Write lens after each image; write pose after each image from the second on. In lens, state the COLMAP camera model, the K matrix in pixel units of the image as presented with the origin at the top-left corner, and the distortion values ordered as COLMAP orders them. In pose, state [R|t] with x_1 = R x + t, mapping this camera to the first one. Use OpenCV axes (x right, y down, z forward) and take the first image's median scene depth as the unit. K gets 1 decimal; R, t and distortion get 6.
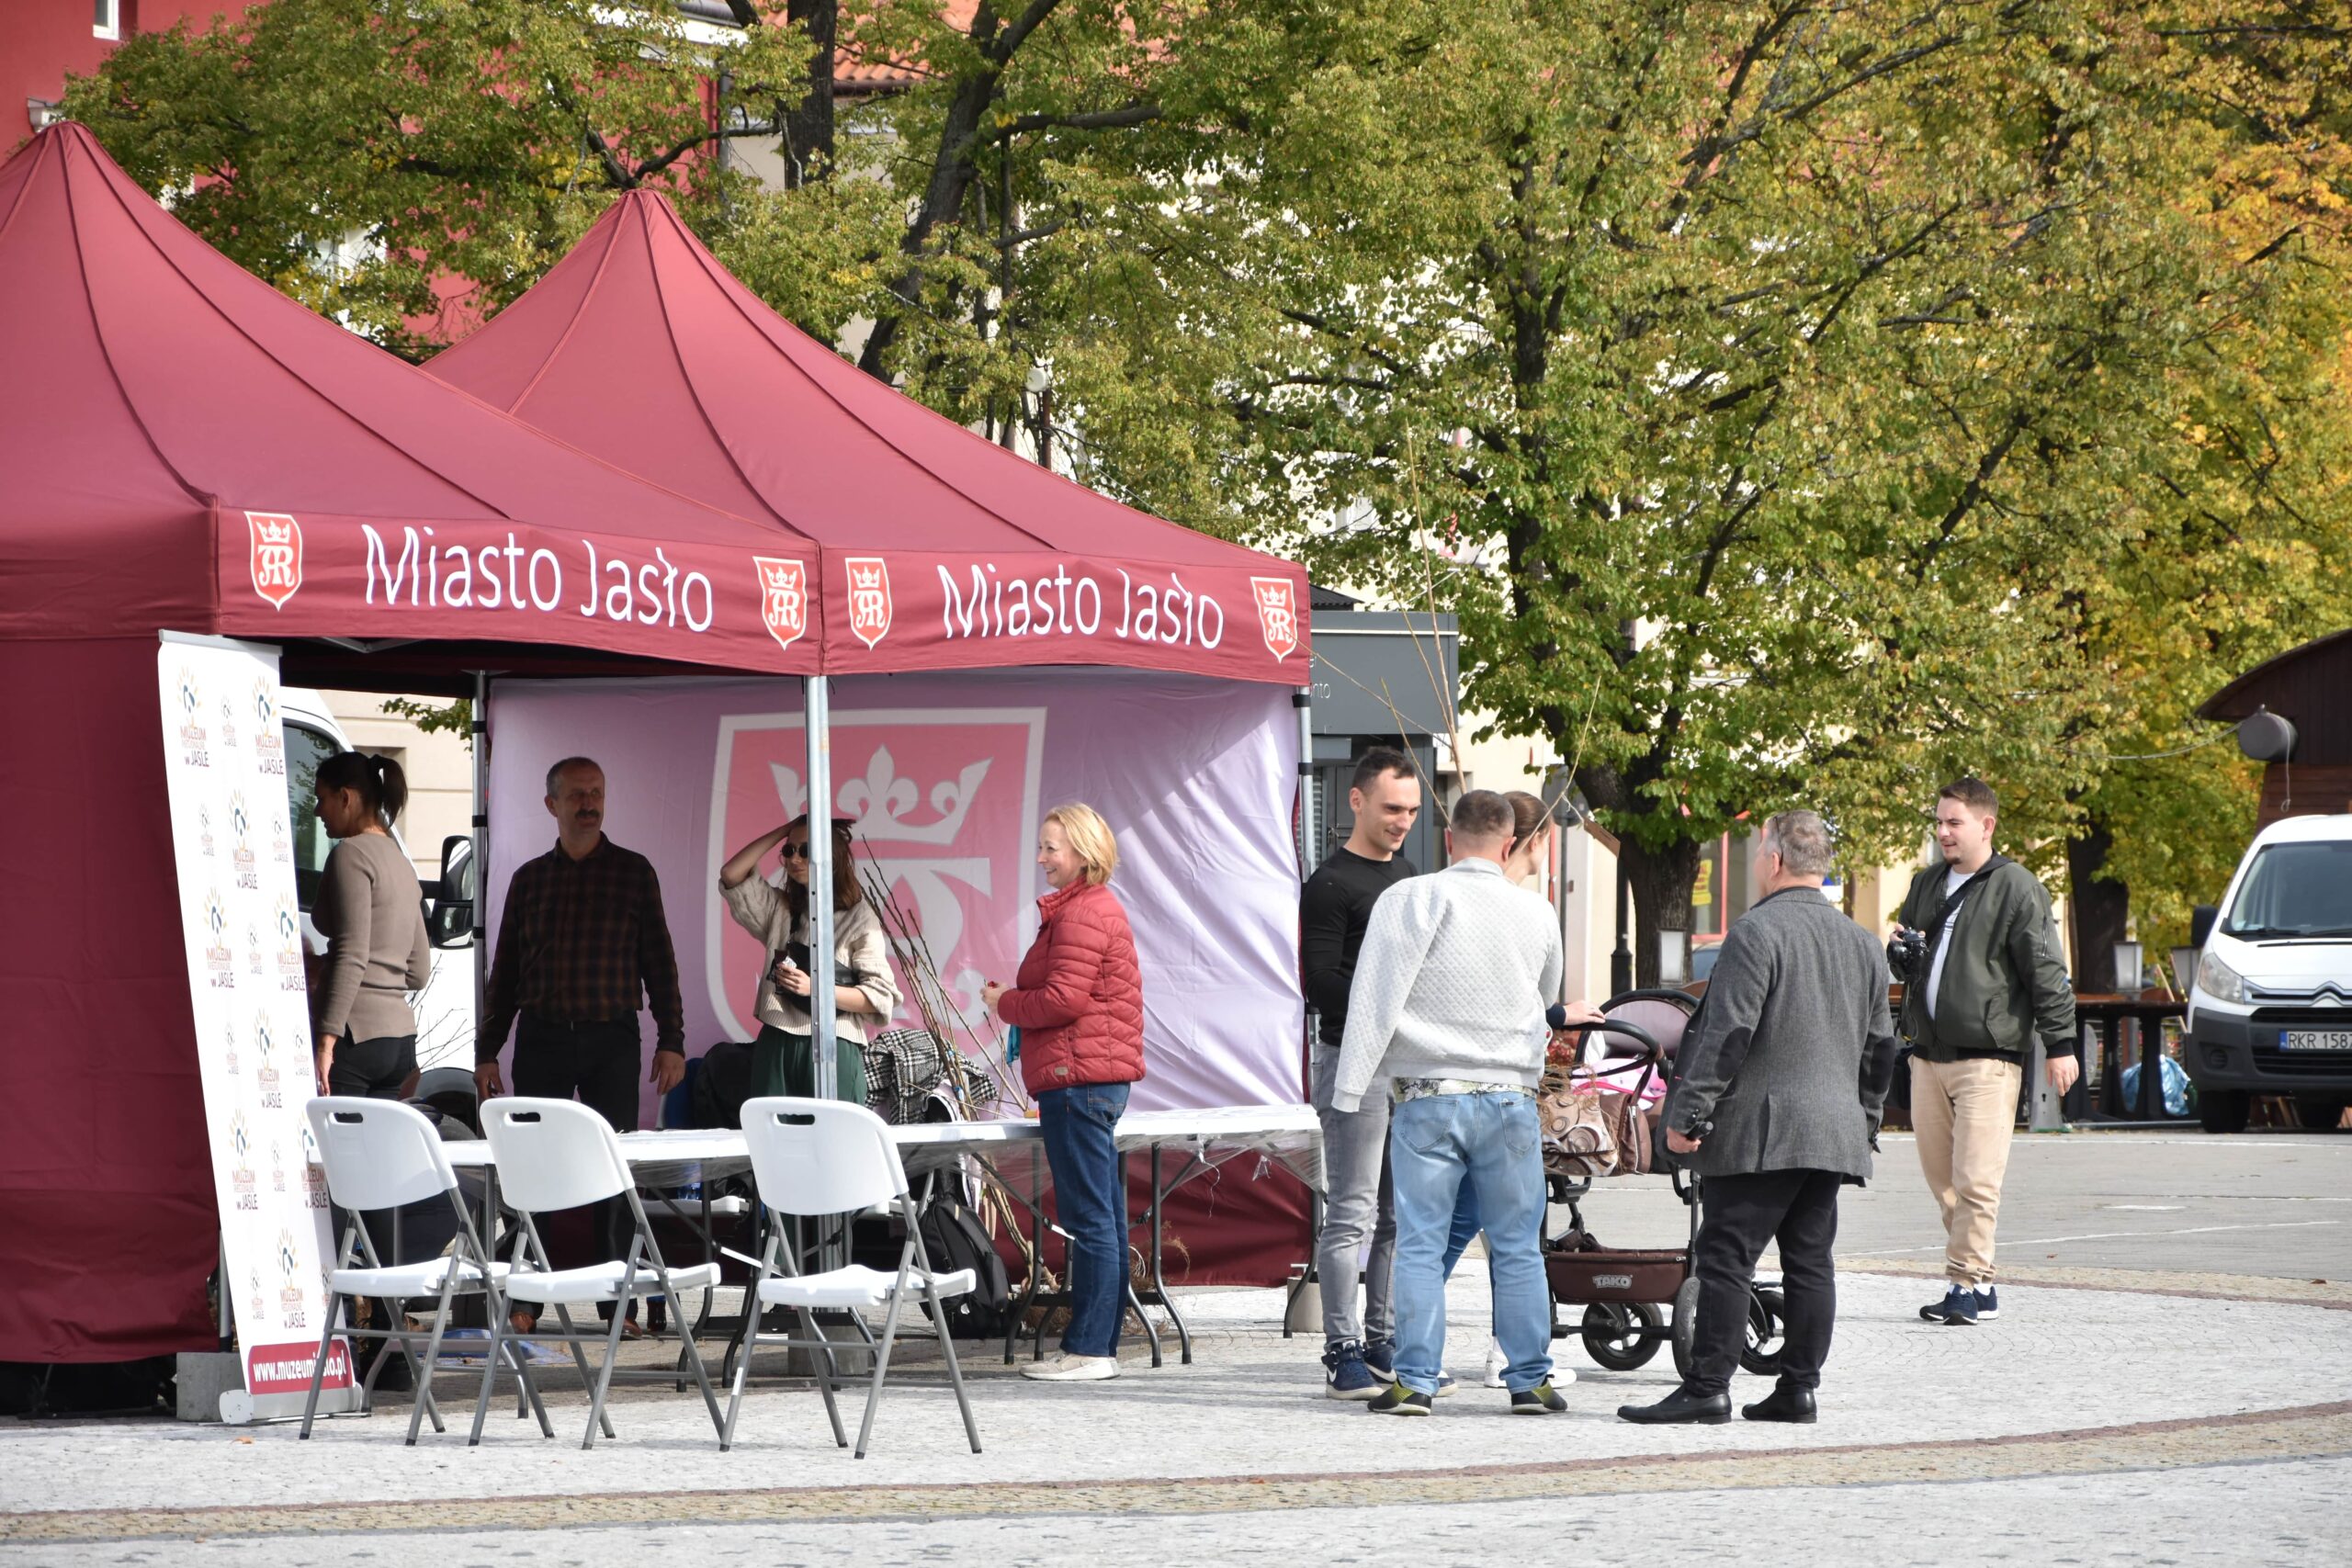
lens RADIAL K [[9098.4, 0, 1176.0], [0, 9098.4, 784.0], [0, 0, 1]] dist [0.565036, -2.253124]
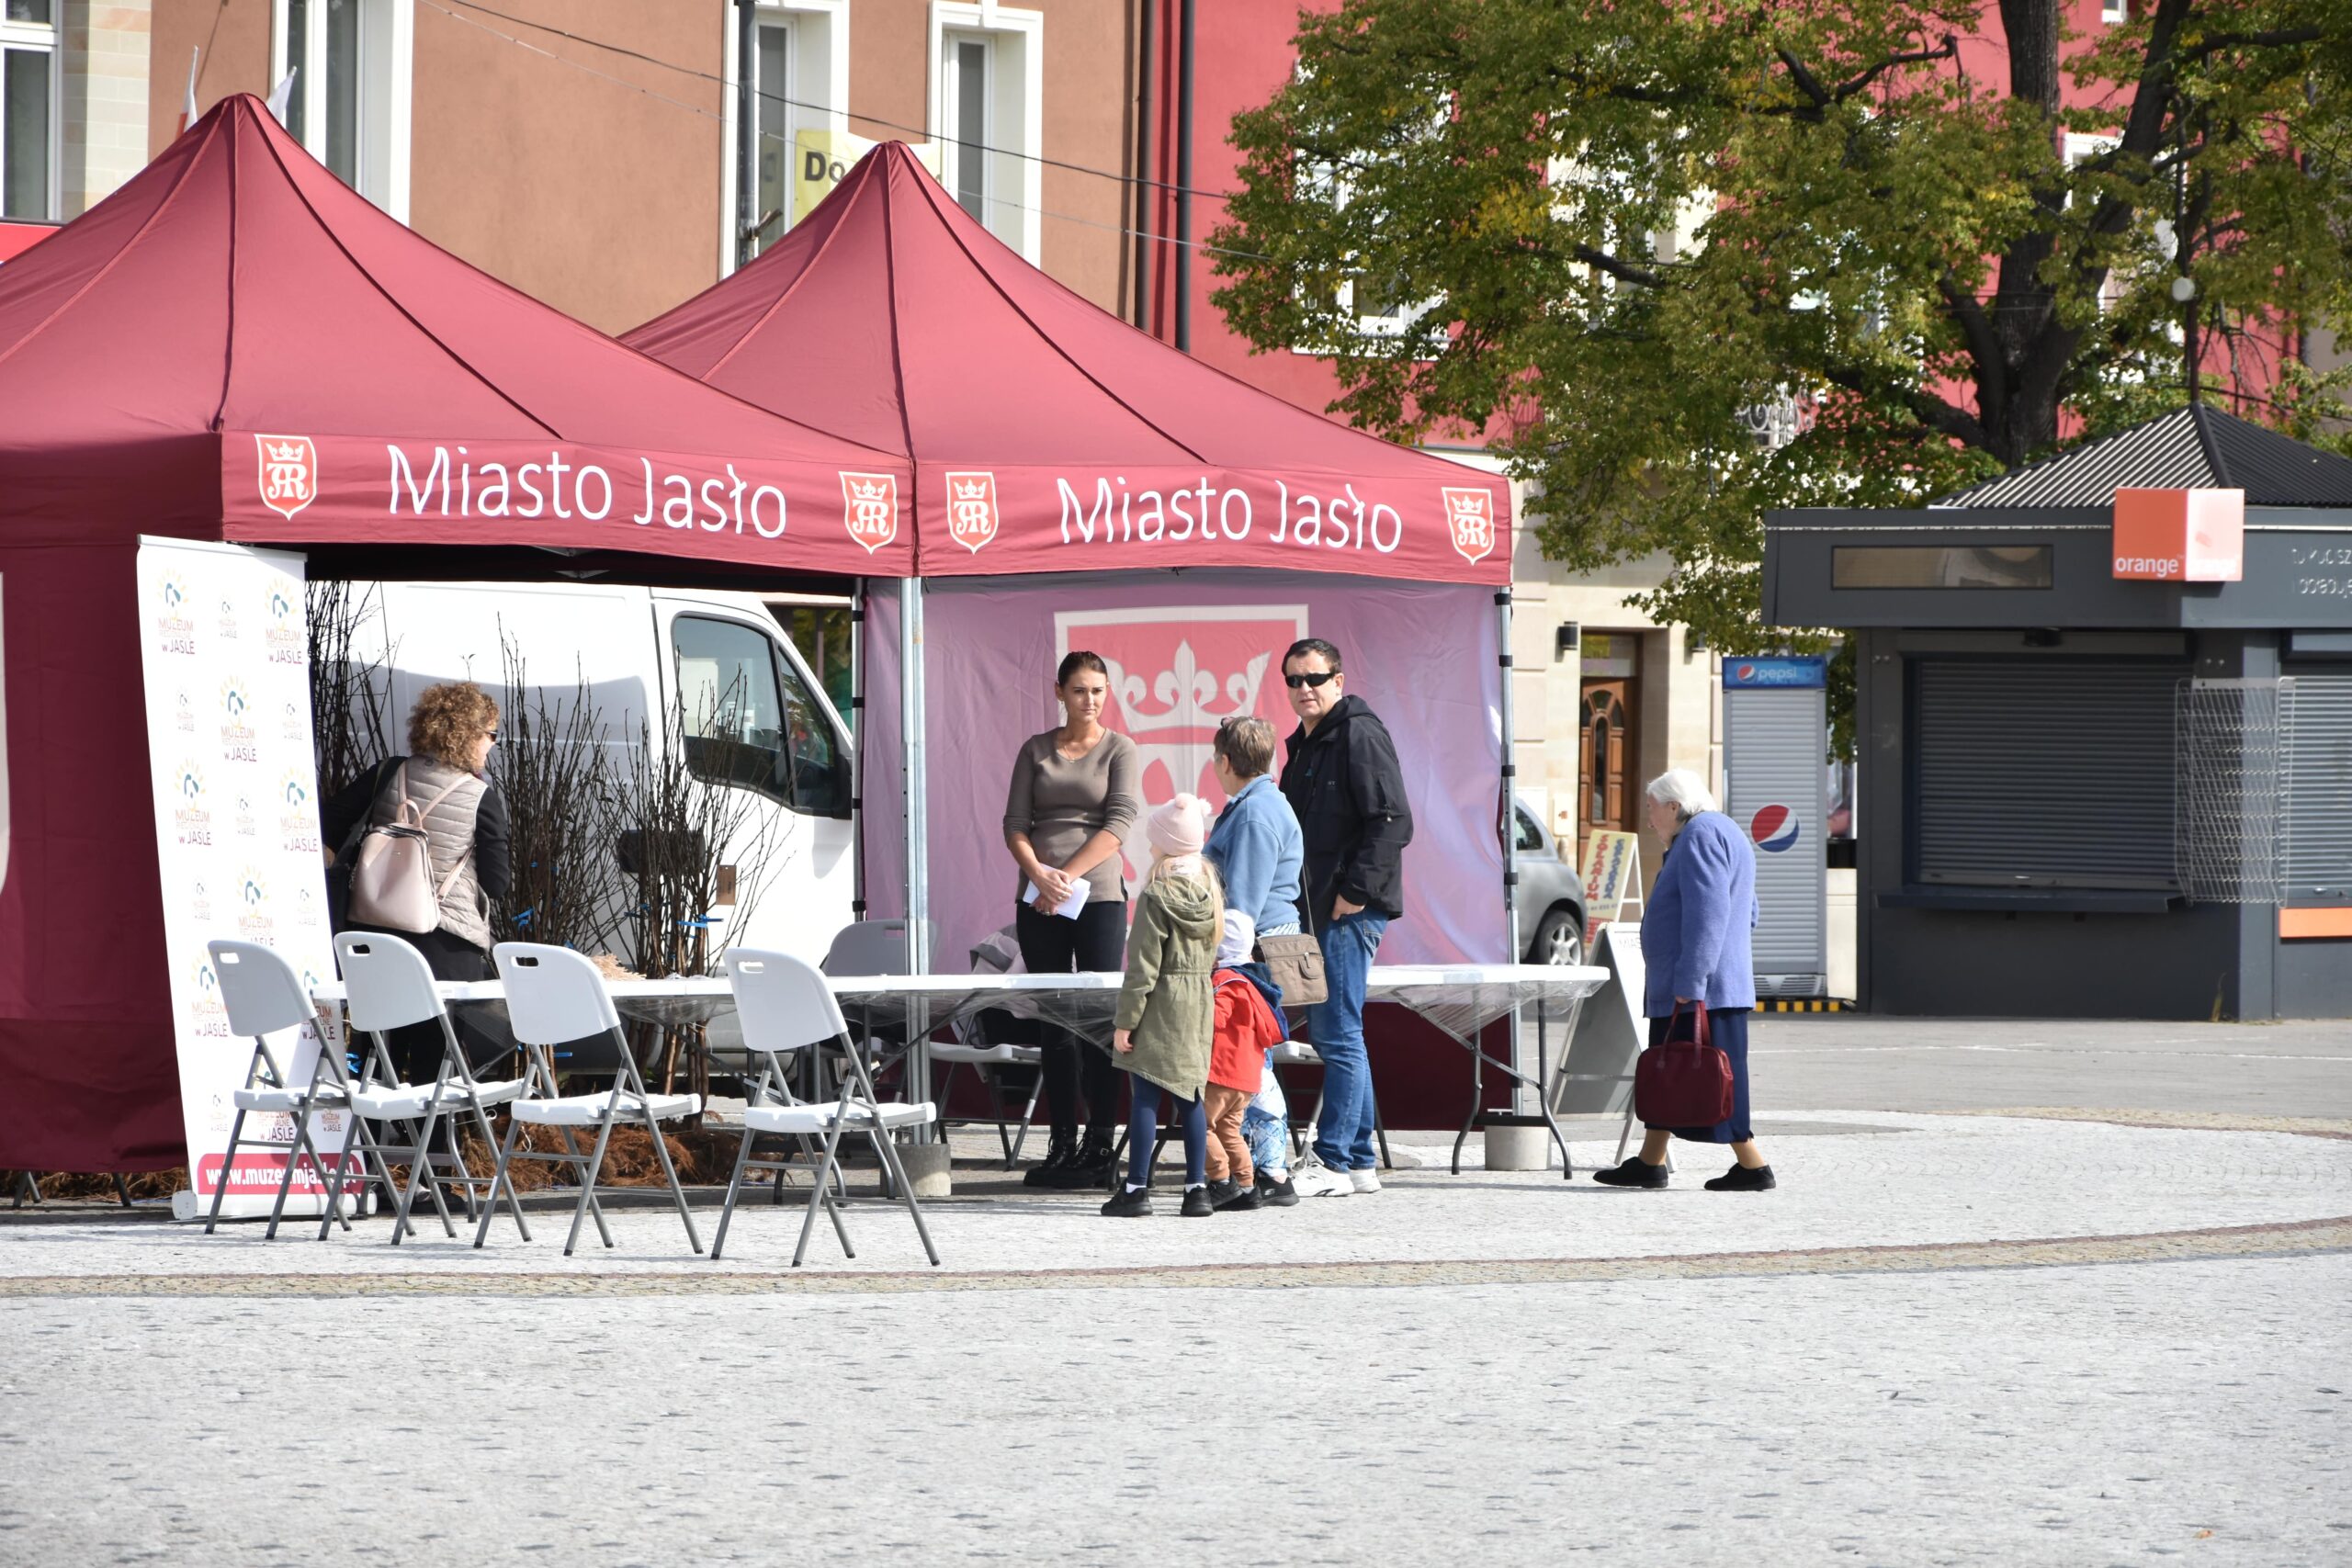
lens RADIAL K [[9098.4, 0, 1176.0], [0, 9098.4, 784.0], [0, 0, 1]] dist [0.565036, -2.253124]
pose [[0.965571, 0.007933, -0.260019, 0.119309], [-0.004733, 0.999905, 0.012933, -0.000408], [0.260097, -0.011257, 0.965517, -0.033897]]
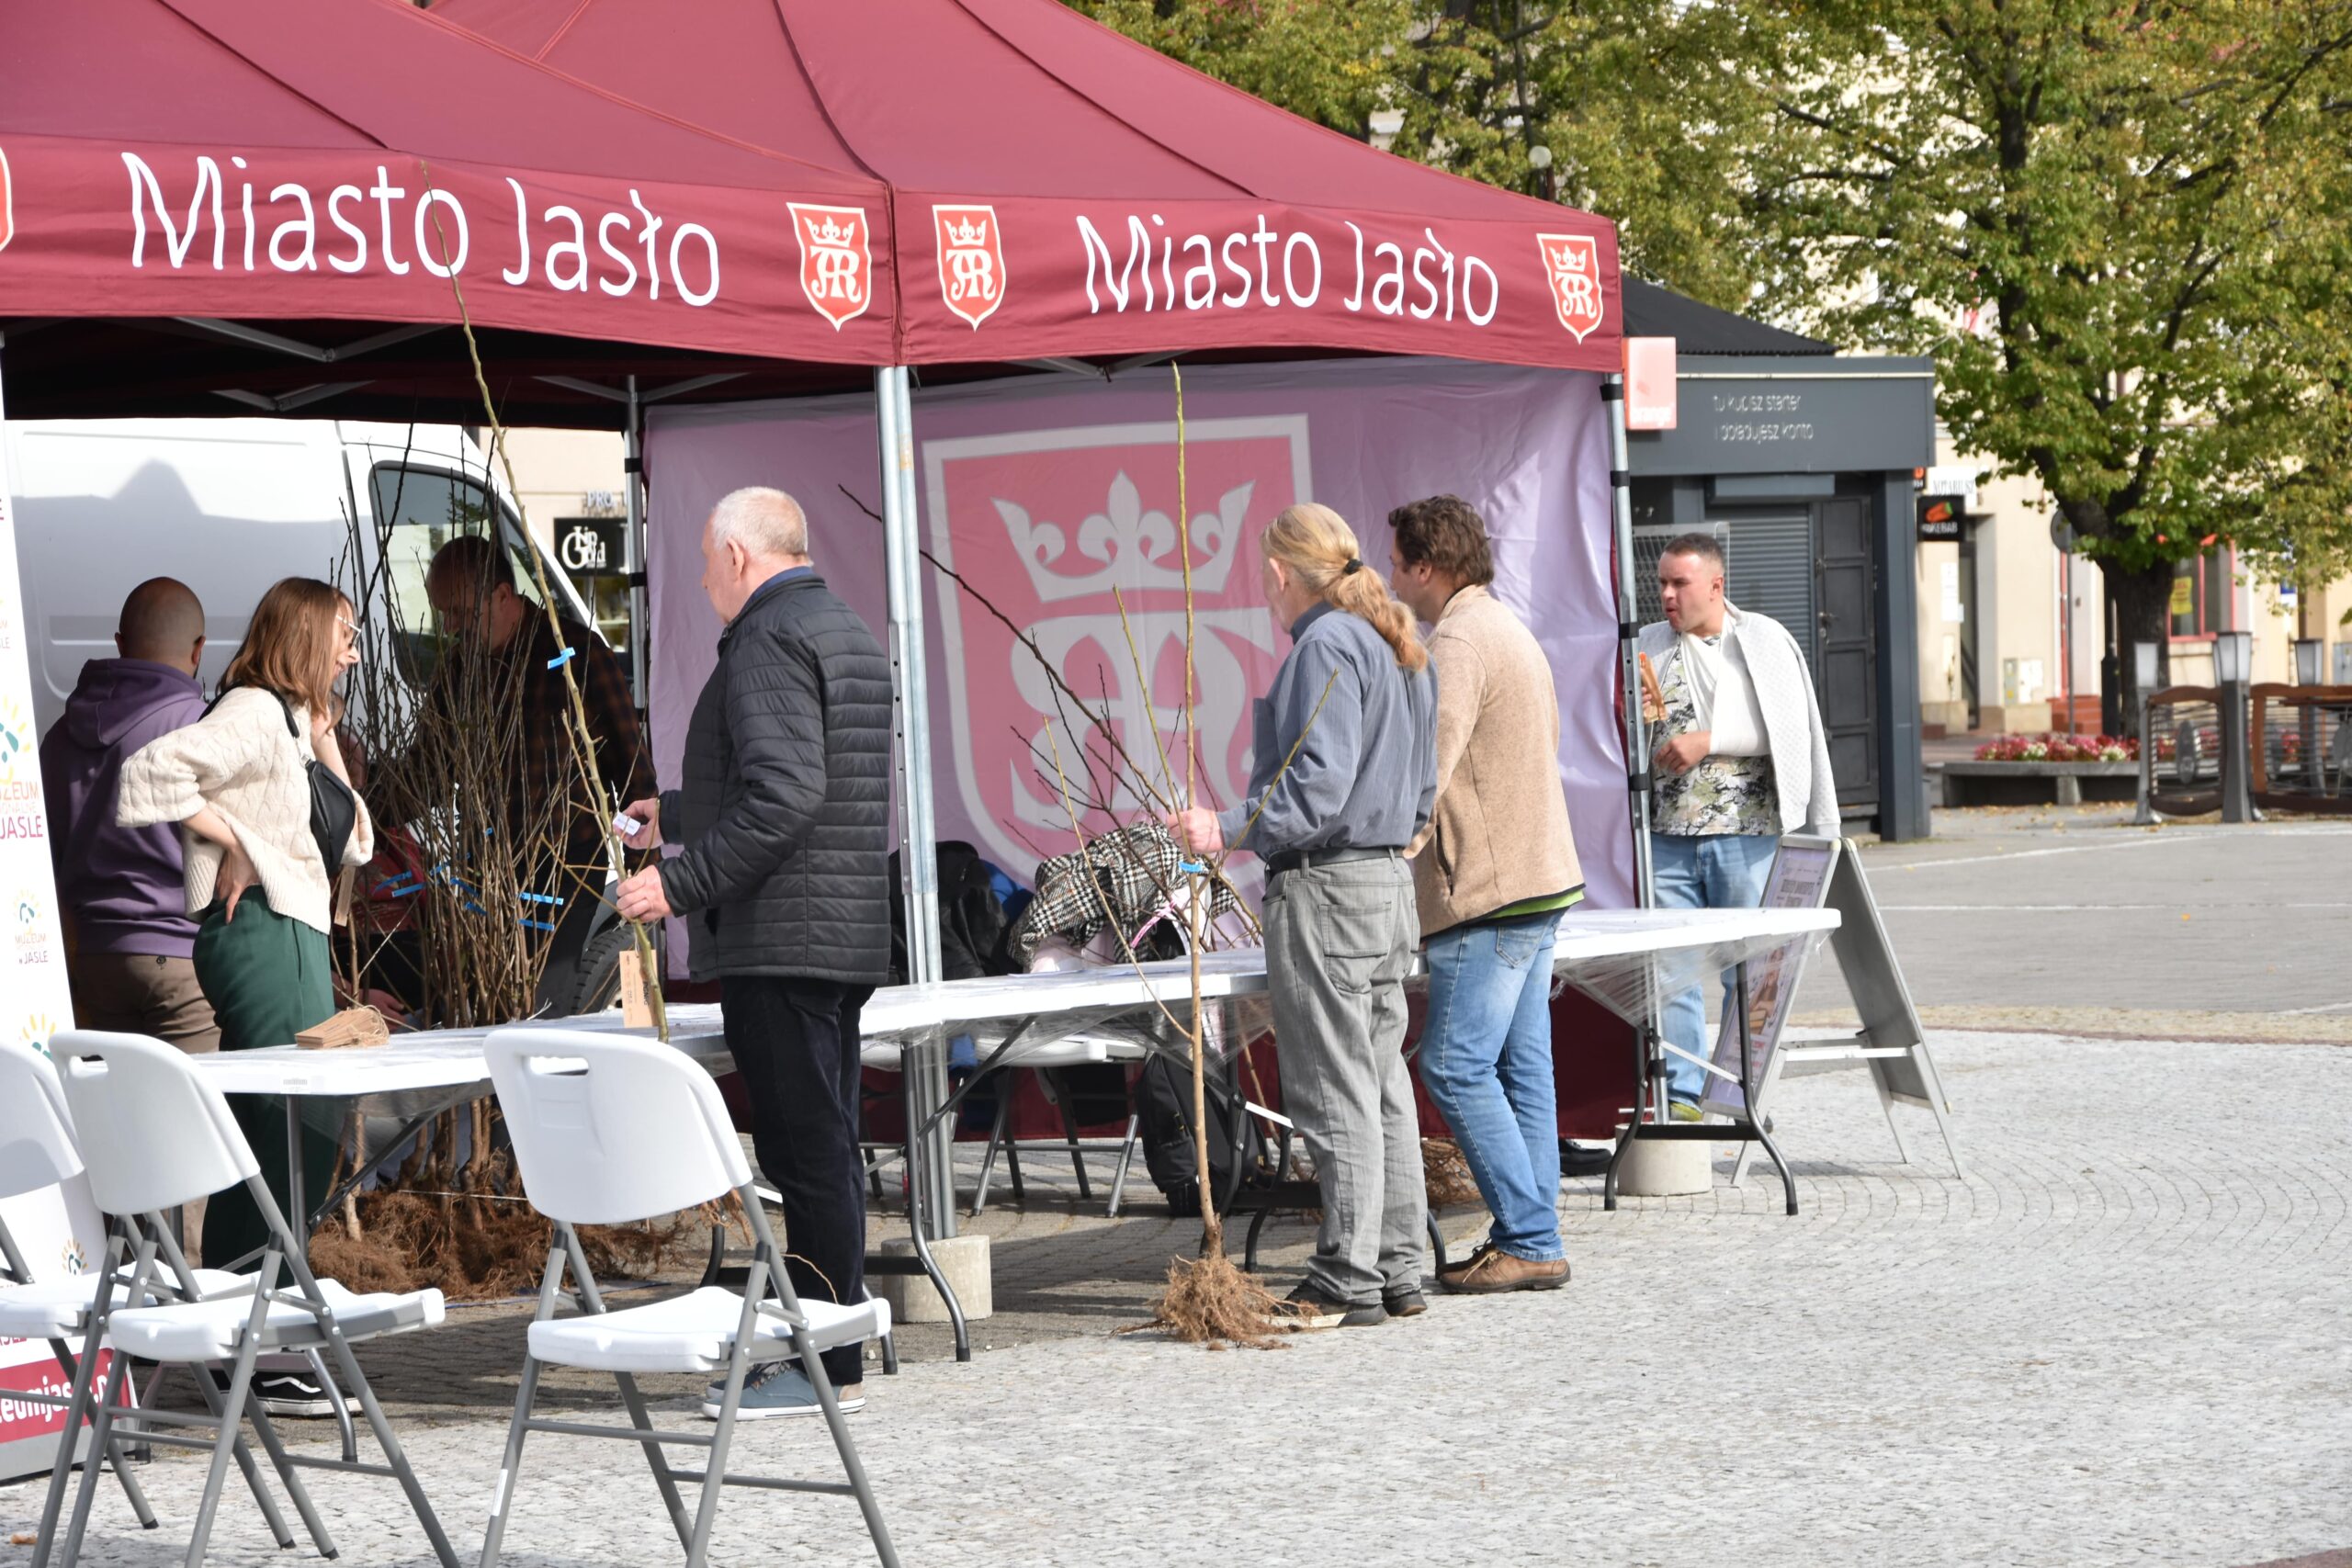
lens RADIAL K [[6109.9, 0, 989.7], [0, 6109.9, 783.8], [0, 0, 1]] dist [0.062035, -0.370741]
pose [[0.990277, -0.026482, -0.136562, 0.014385], [0.031685, 0.998847, 0.036070, 0.001739], [0.135450, -0.040046, 0.989975, 0.214452]]
